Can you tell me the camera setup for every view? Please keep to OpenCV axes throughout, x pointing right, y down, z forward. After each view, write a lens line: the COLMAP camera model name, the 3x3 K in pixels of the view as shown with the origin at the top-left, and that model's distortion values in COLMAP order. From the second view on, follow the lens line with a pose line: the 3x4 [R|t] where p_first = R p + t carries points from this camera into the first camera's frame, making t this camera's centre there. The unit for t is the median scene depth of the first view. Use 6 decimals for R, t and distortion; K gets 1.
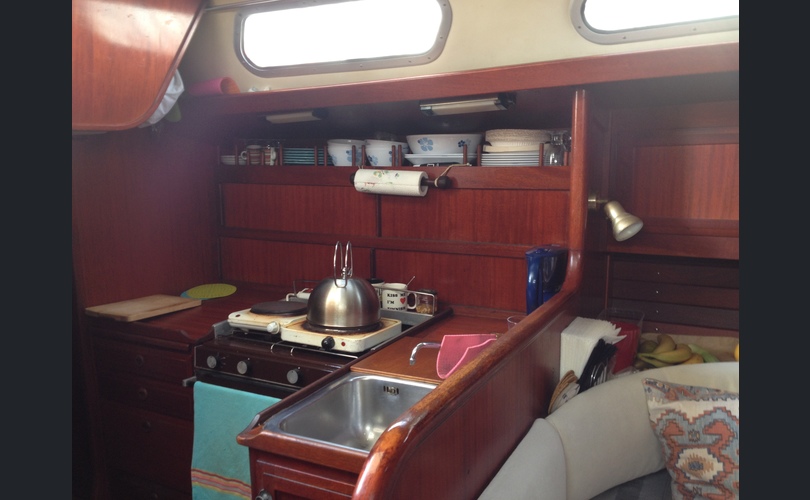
lens RADIAL K [[614.5, 0, 388.1], [0, 614.5, 250.5], [0, 0, 1]] dist [0.003232, -0.008546]
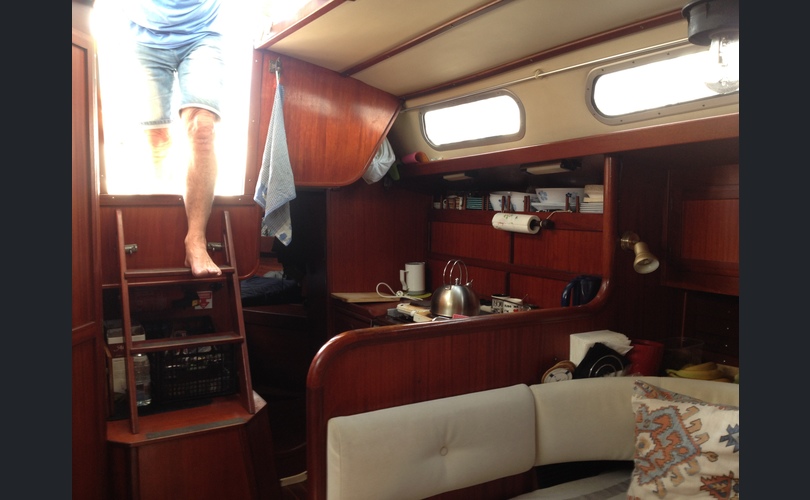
lens RADIAL K [[614.5, 0, 388.1], [0, 614.5, 250.5], [0, 0, 1]] dist [0.003232, -0.008546]
pose [[0.825510, 0.055326, -0.561670, 0.570394], [-0.097379, 0.994221, -0.045189, 0.040990], [0.555924, 0.091999, 0.826127, -0.295316]]
